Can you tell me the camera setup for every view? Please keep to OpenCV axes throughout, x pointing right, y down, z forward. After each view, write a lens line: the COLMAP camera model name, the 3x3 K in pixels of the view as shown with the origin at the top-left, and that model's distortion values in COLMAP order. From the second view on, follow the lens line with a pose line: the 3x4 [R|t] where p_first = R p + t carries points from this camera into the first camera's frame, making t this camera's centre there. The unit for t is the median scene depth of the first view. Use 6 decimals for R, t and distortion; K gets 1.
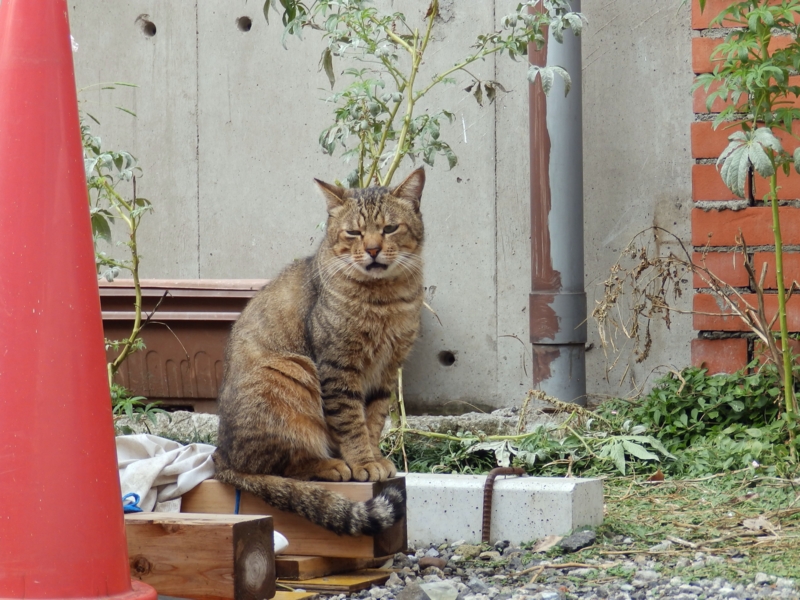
lens RADIAL K [[2976.9, 0, 400.0], [0, 2976.9, 300.0], [0, 0, 1]] dist [-0.263034, -1.364323]
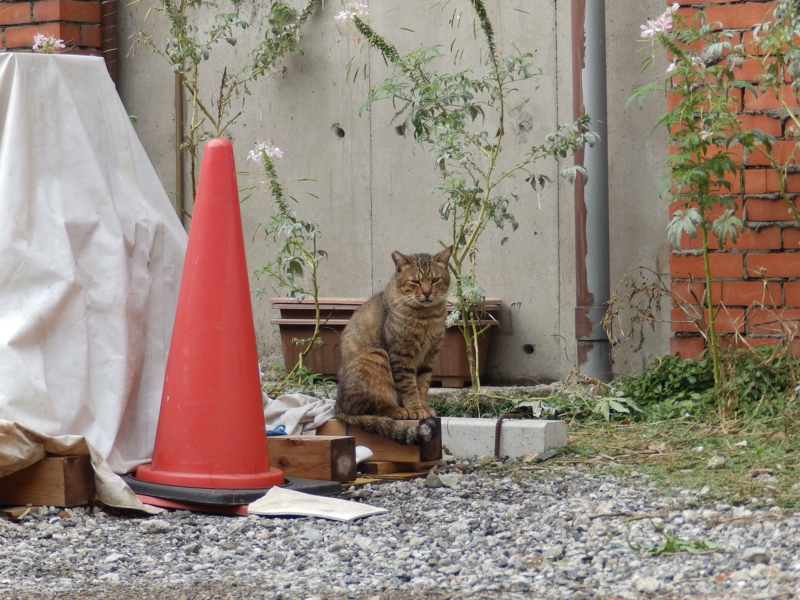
lens RADIAL K [[2976.9, 0, 400.0], [0, 2976.9, 300.0], [0, 0, 1]] dist [-0.263034, -1.364323]
pose [[0.993107, -0.001665, -0.117197, 0.150097], [0.002259, 0.999985, 0.004930, -0.015693], [0.117187, -0.005160, 0.993096, -0.618751]]
